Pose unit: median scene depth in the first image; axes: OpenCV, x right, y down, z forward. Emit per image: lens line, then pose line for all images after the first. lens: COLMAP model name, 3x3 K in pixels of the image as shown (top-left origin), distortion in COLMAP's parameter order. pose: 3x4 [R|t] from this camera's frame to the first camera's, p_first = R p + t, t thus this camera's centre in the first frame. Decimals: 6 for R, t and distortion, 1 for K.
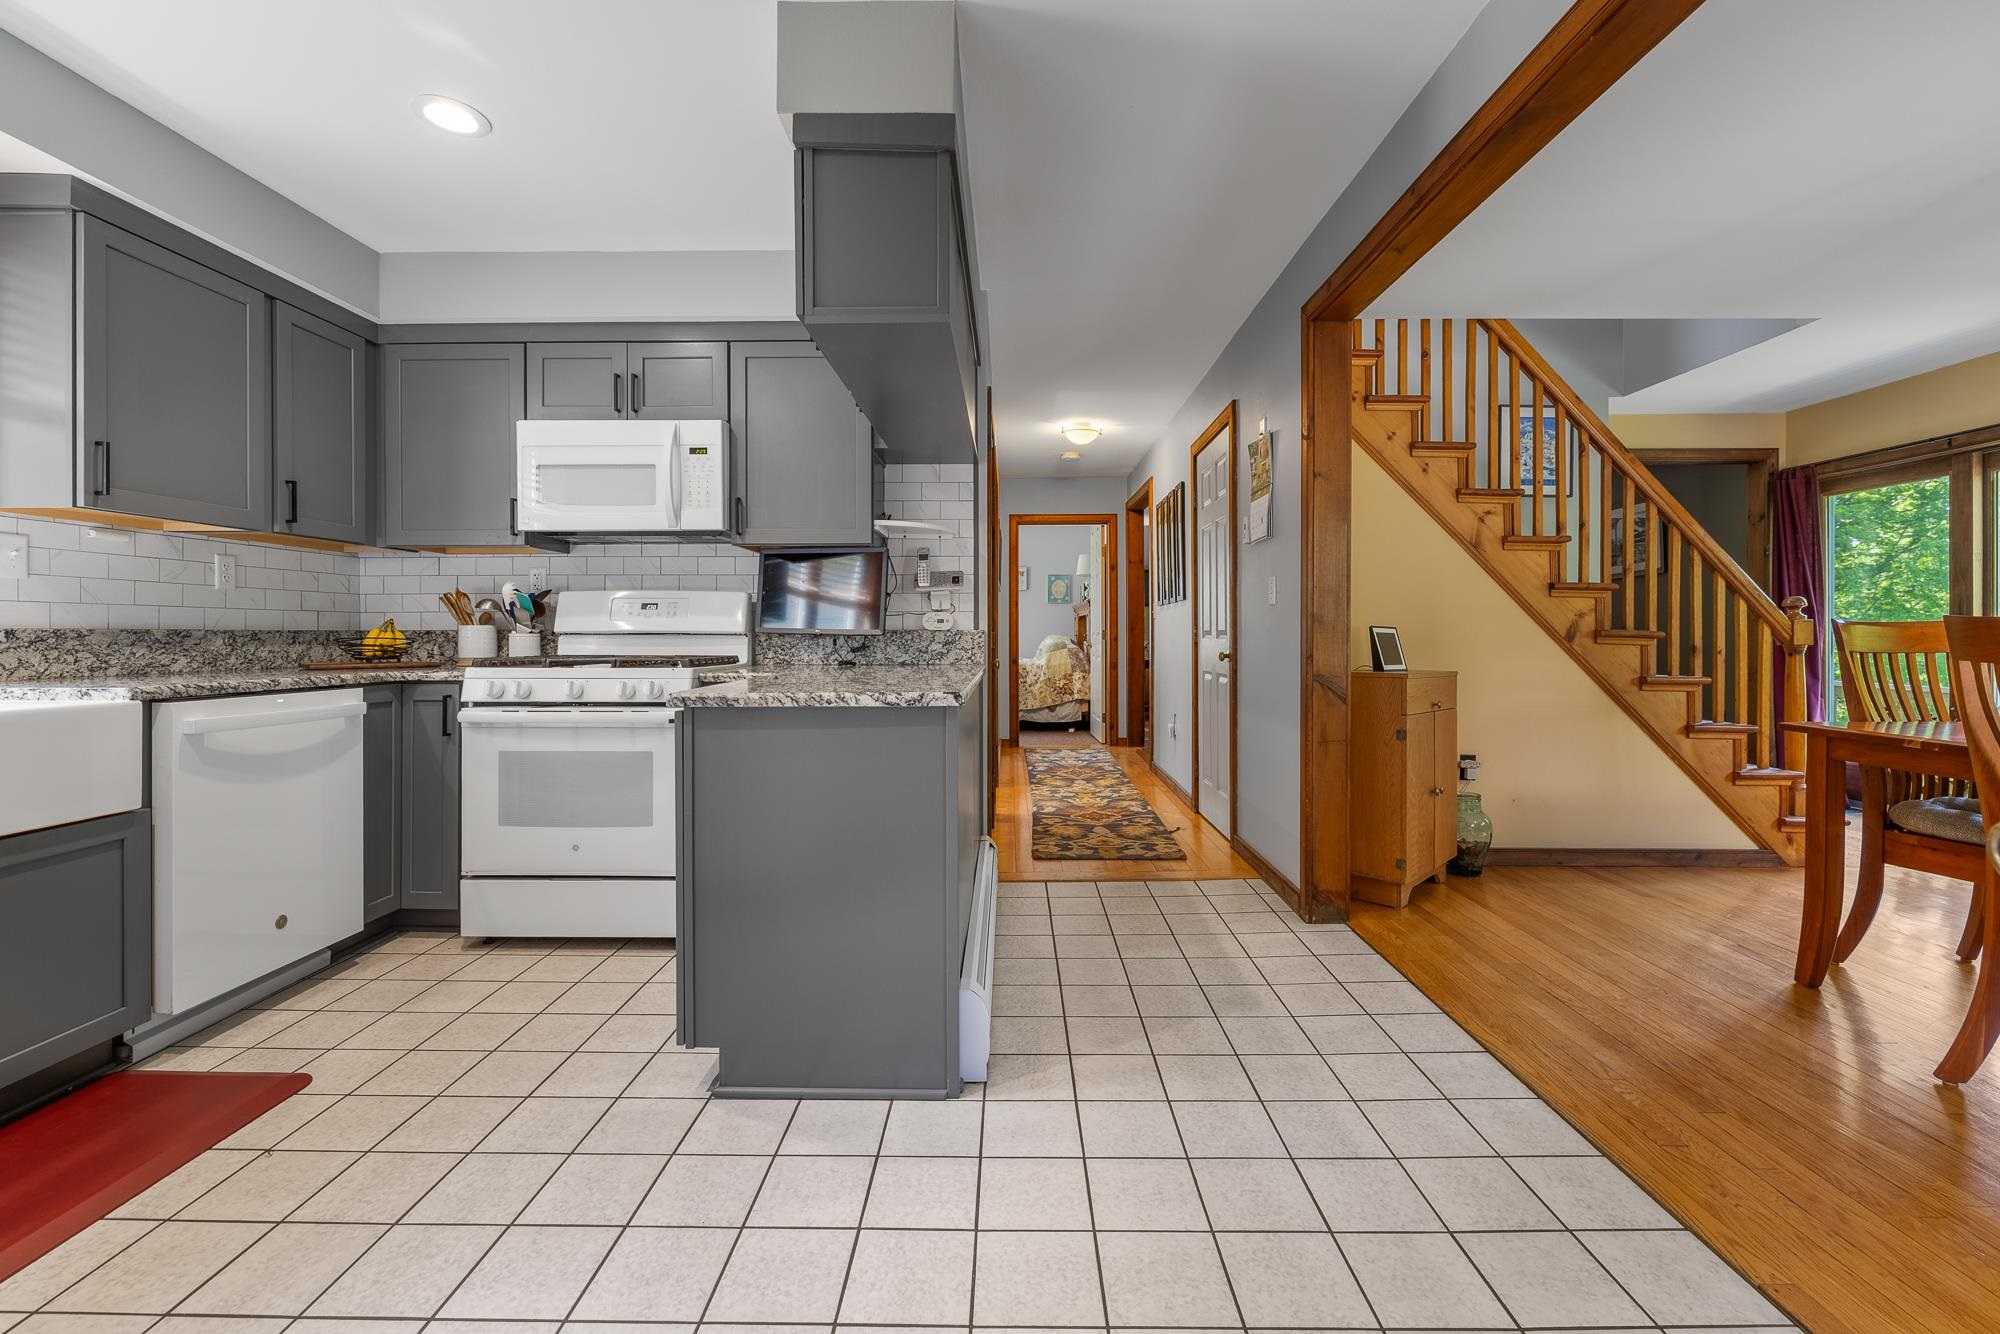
lens RADIAL K [[845.2, 0, 999.0], [0, 845.2, 633.3], [0, 0, 1]] dist [-0.001644, -0.000057]
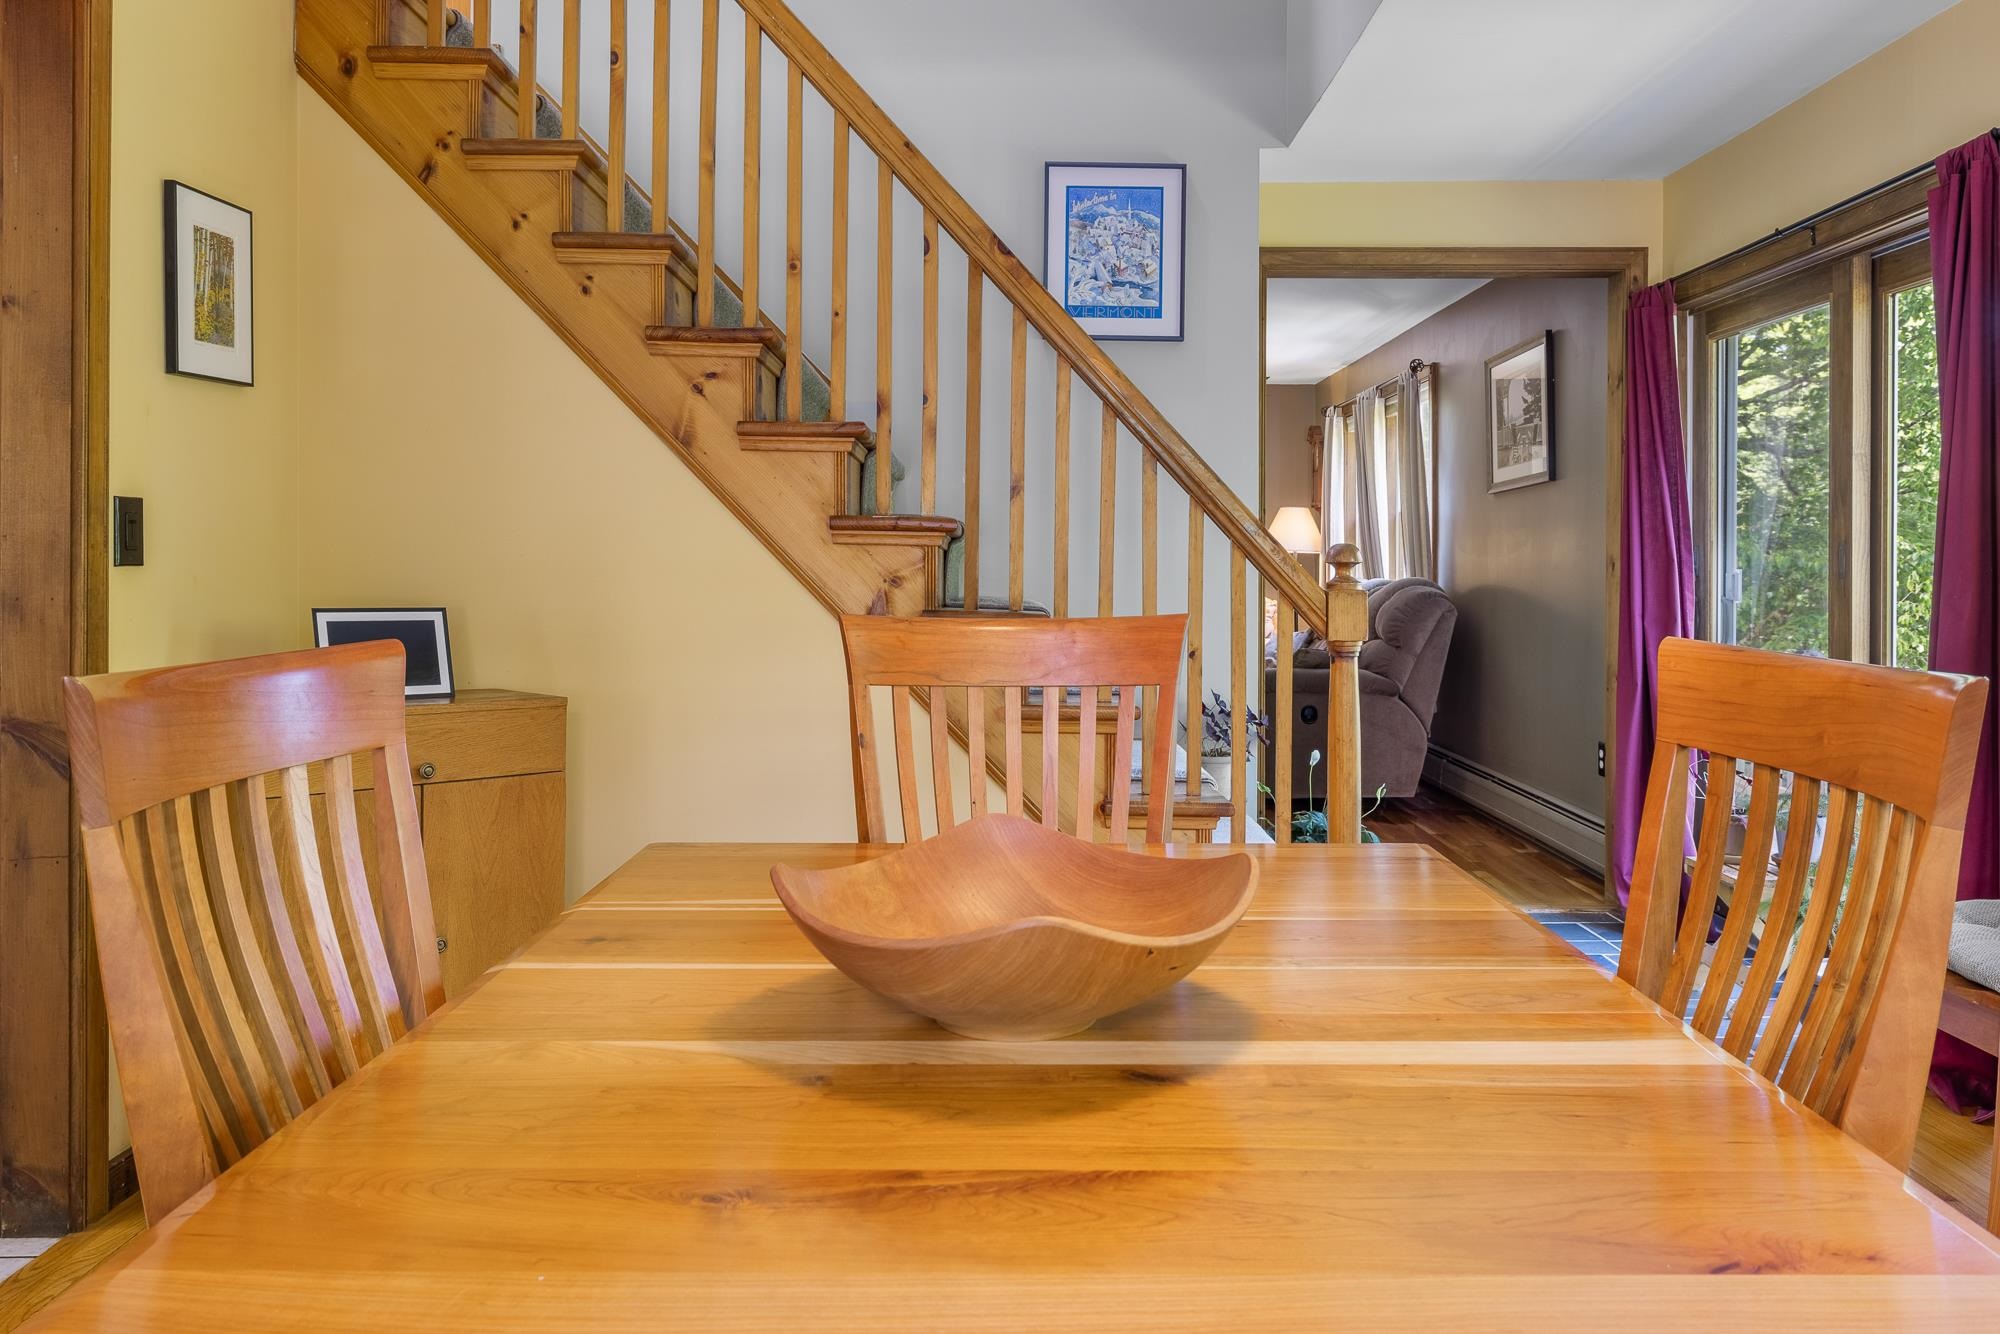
lens RADIAL K [[1453.8, 0, 1002.0], [0, 1453.8, 561.9], [0, 0, 1]] dist [-0.006508, -0.000349]
pose [[0.999988, 0.001883, 0.004498, 0.819635], [-0.001883, 0.999998, -0.000086, -0.035260], [-0.004499, 0.000078, 0.999990, 0.154889]]
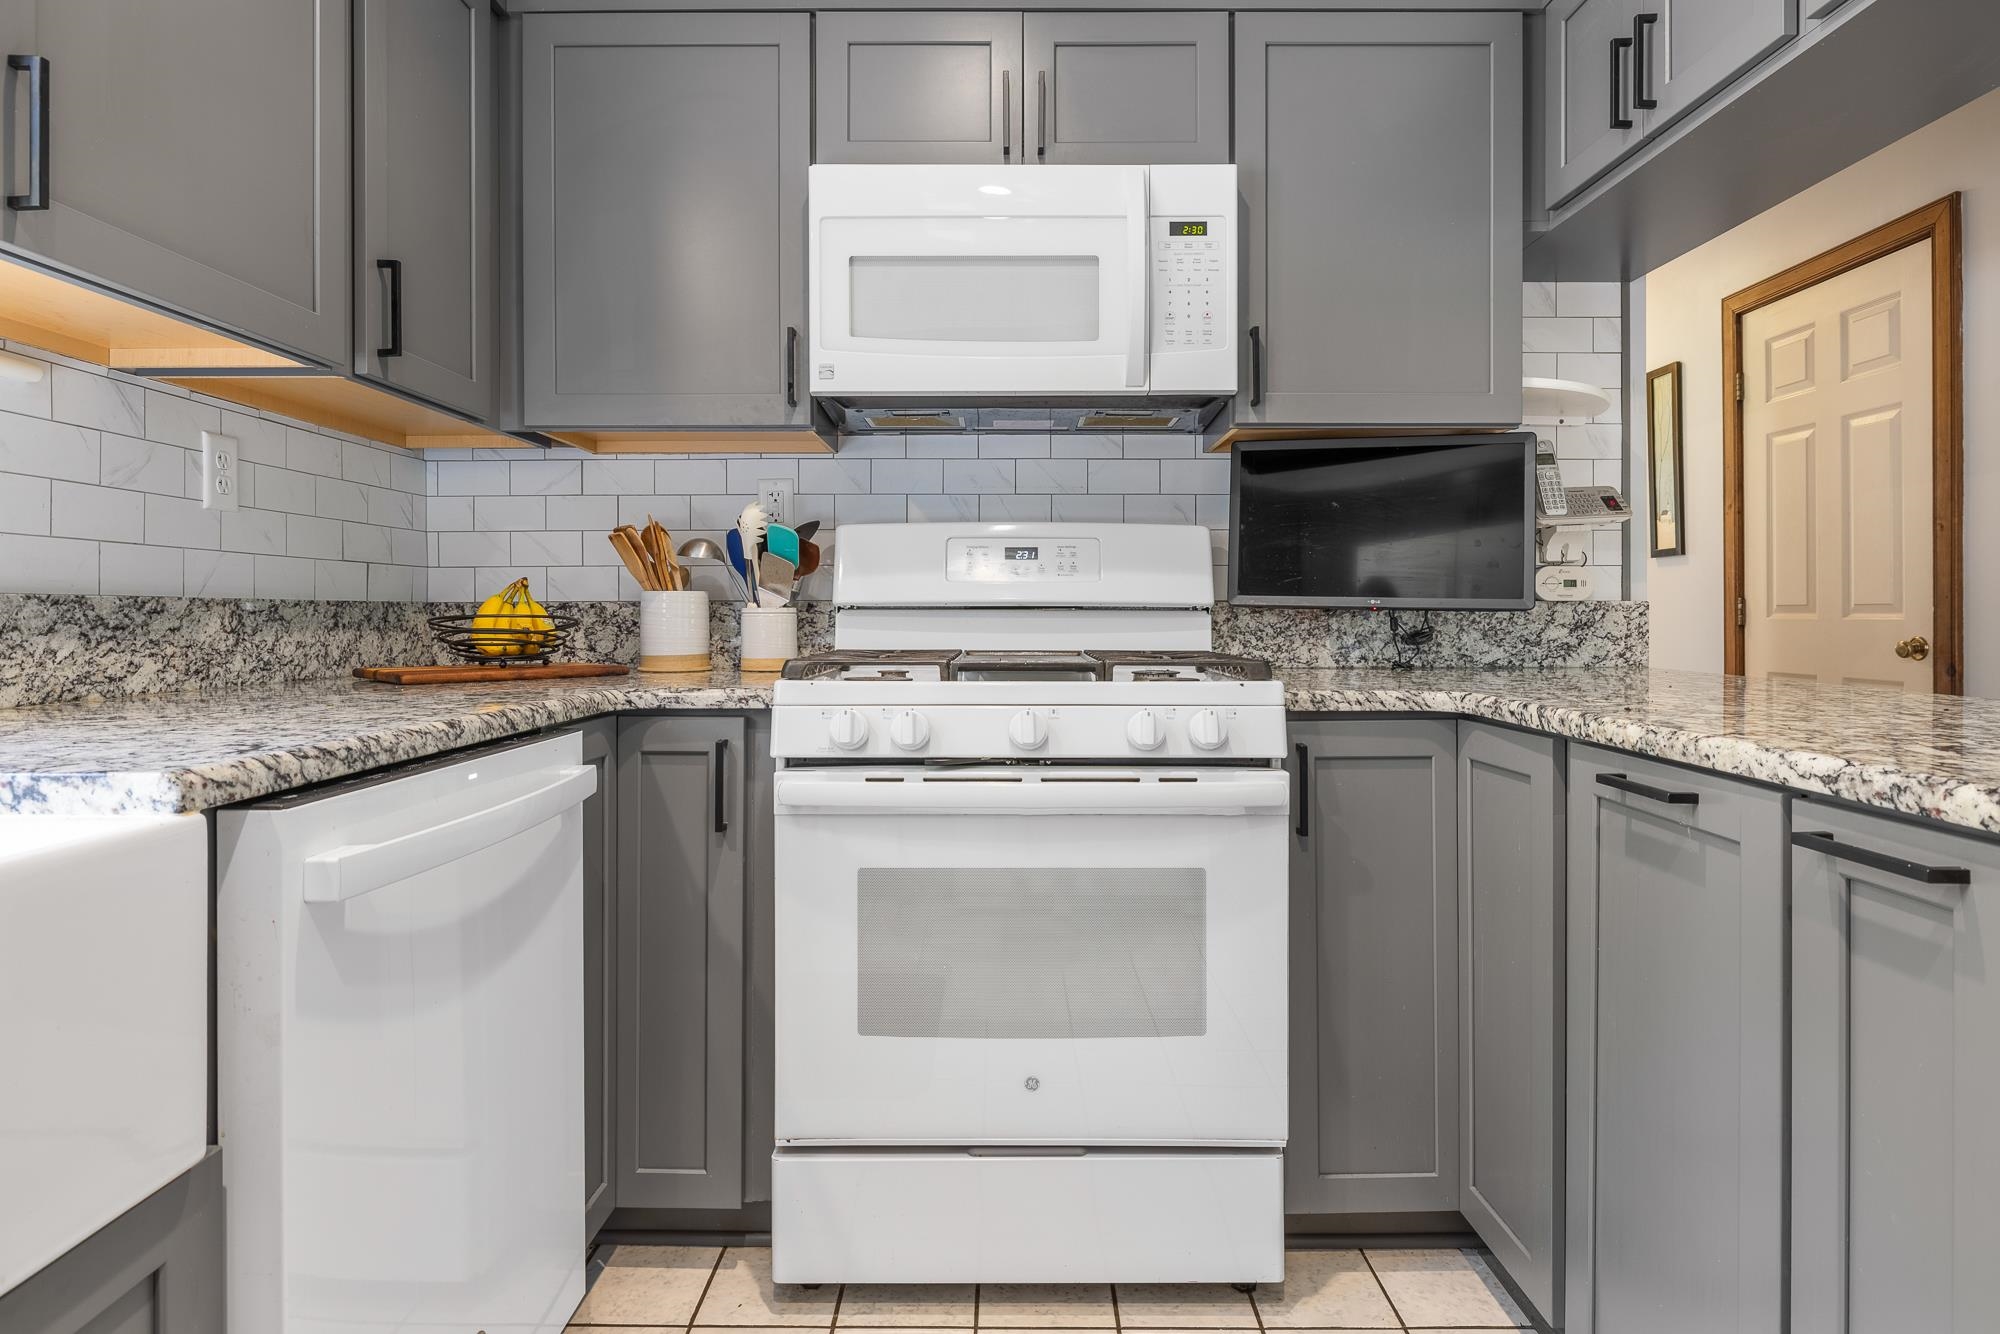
lens RADIAL K [[1073.7, 0, 1006.4], [0, 1073.7, 615.8], [0, 0, 1]] dist [-0.002768, -0.000524]
pose [[0.999896, -0.000175, 0.014413, -0.424571], [0.000138, 0.999997, 0.002521, 0.003574], [-0.014413, -0.002518, 0.999893, 0.350726]]
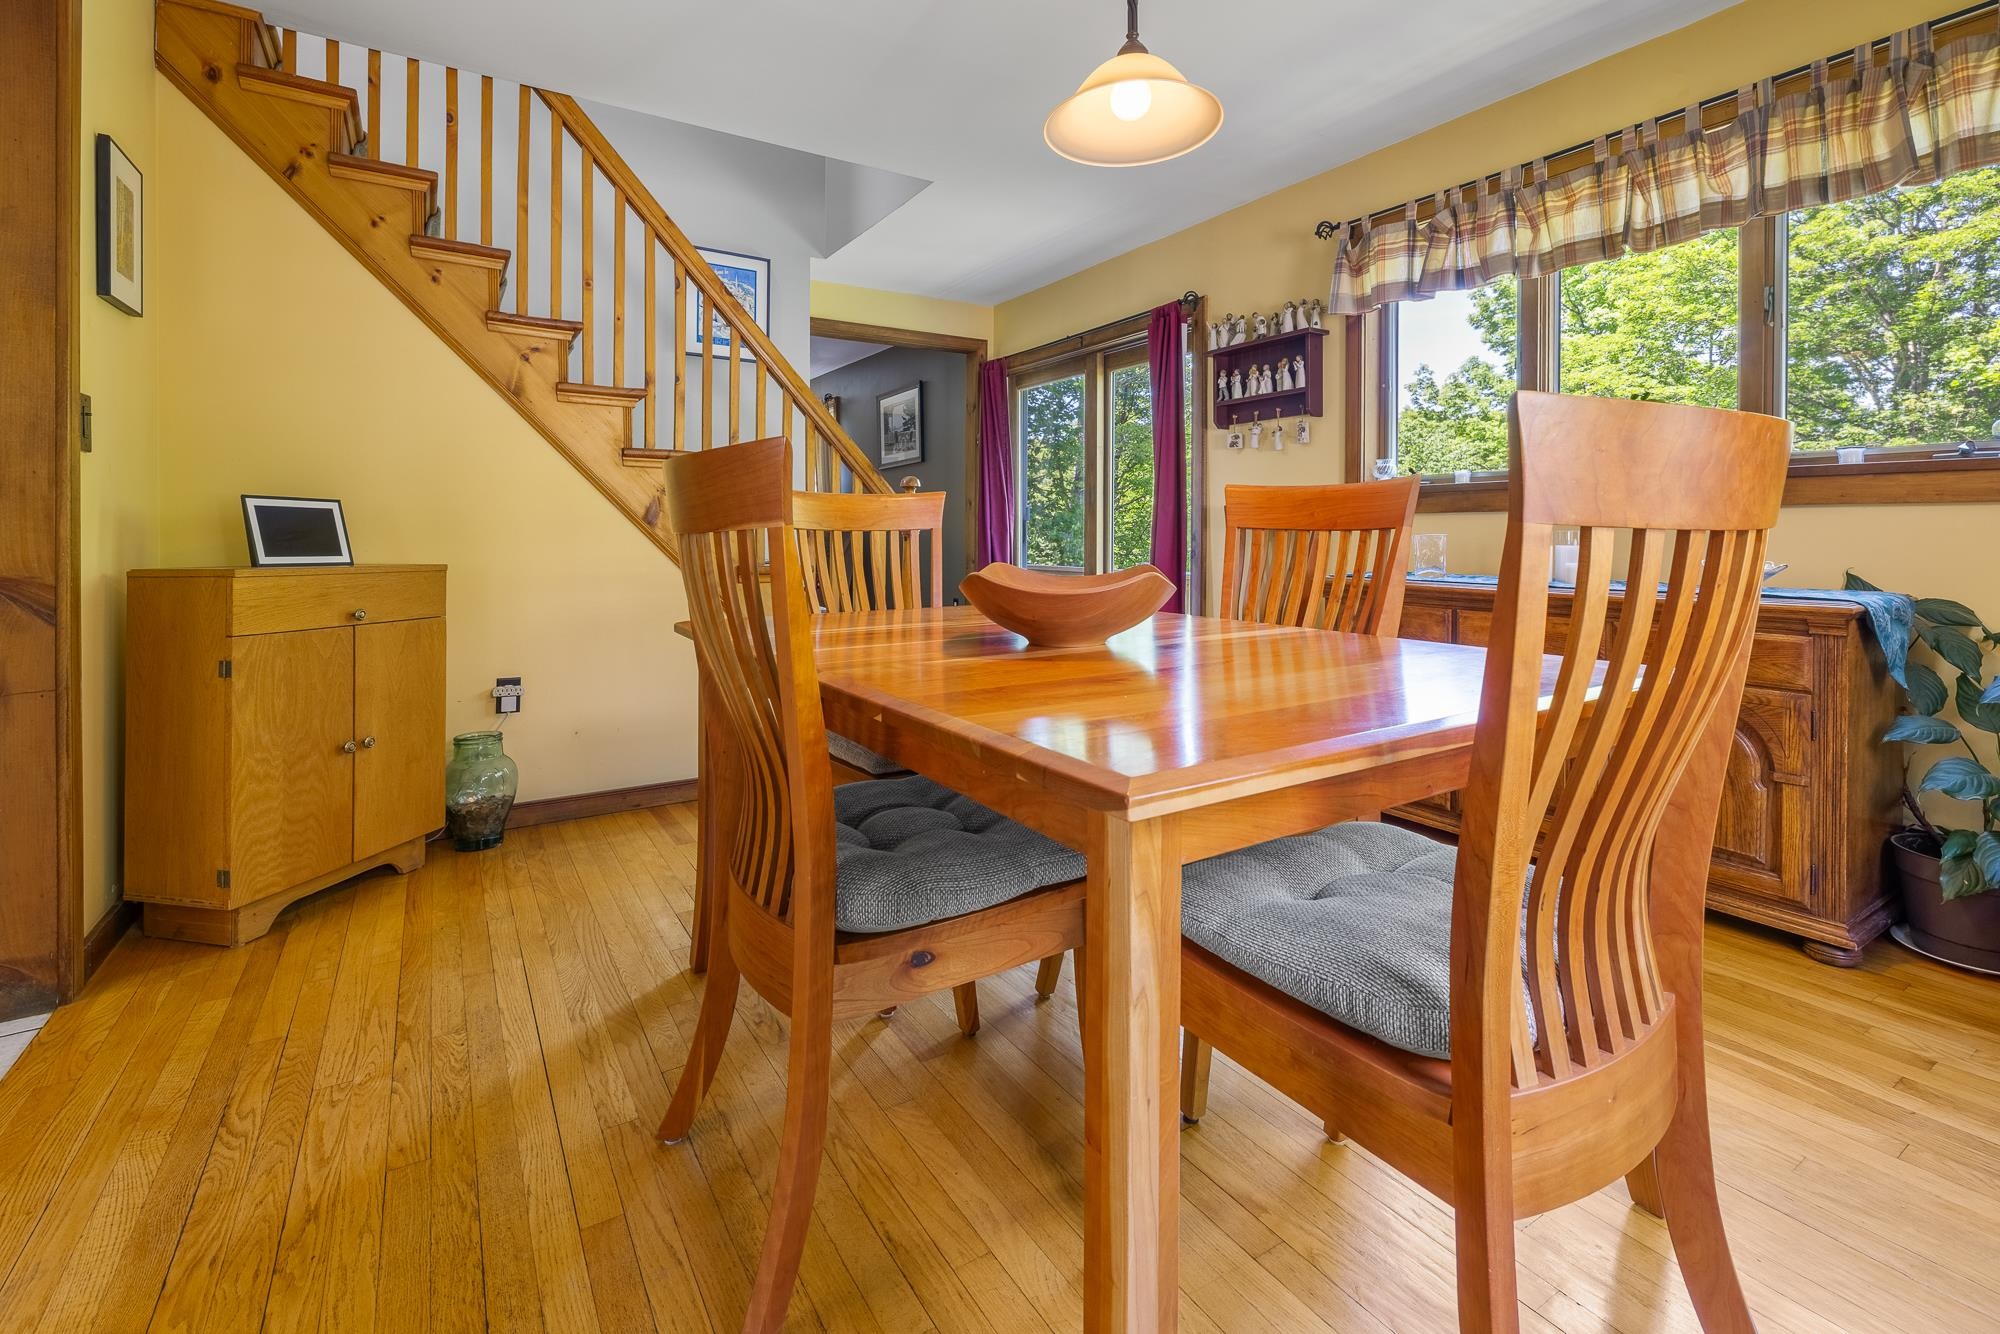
lens RADIAL K [[895.8, 0, 990.8], [0, 895.8, 537.4], [0, 0, 1]] dist [-0.002448, -0.000008]
pose [[0.840842, -0.004487, 0.541261, 0.538582], [0.001288, 0.999979, 0.006288, 0.019371], [-0.541278, -0.004591, 0.840831, 0.136723]]
